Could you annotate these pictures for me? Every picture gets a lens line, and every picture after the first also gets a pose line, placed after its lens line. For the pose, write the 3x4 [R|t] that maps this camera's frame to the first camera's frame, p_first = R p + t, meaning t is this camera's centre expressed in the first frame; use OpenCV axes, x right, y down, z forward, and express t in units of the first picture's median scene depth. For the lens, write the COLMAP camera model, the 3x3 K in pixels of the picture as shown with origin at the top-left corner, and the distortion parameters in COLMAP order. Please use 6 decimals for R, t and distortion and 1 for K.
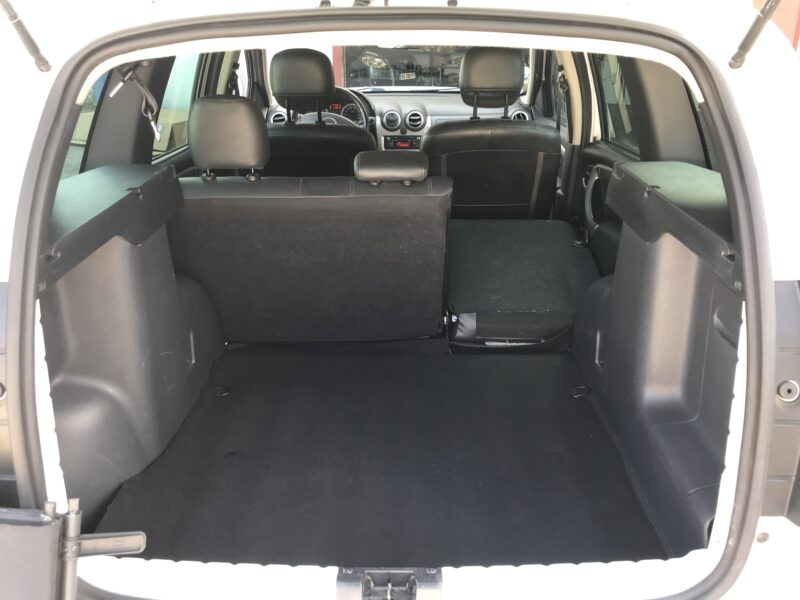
lens RADIAL K [[665.9, 0, 399.0], [0, 665.9, 291.4], [0, 0, 1]] dist [0.008429, -0.005121]
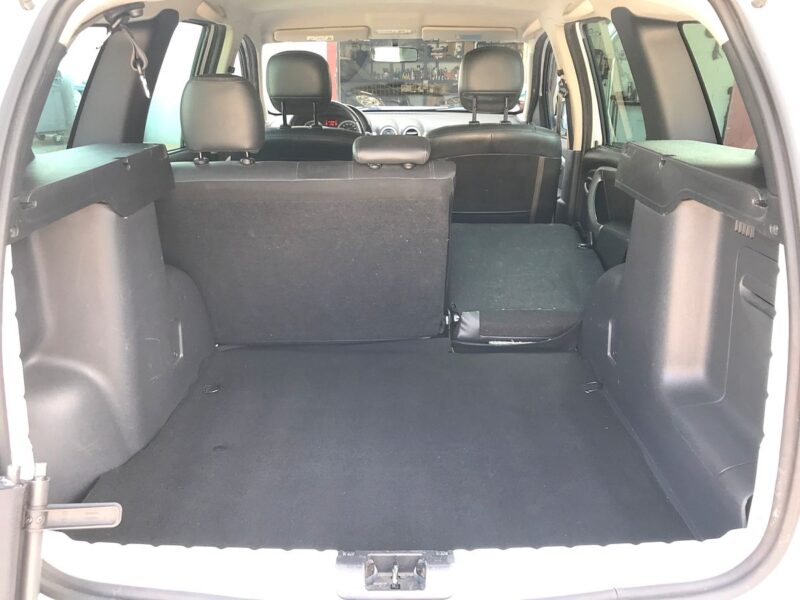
lens RADIAL K [[665.9, 0, 399.0], [0, 665.9, 291.4], [0, 0, 1]] dist [0.008429, -0.005121]
pose [[0.999945, -0.001608, 0.010358, -0.012450], [0.002297, 0.997761, -0.066842, 0.089784], [-0.010227, 0.066863, 0.997710, 0.058858]]
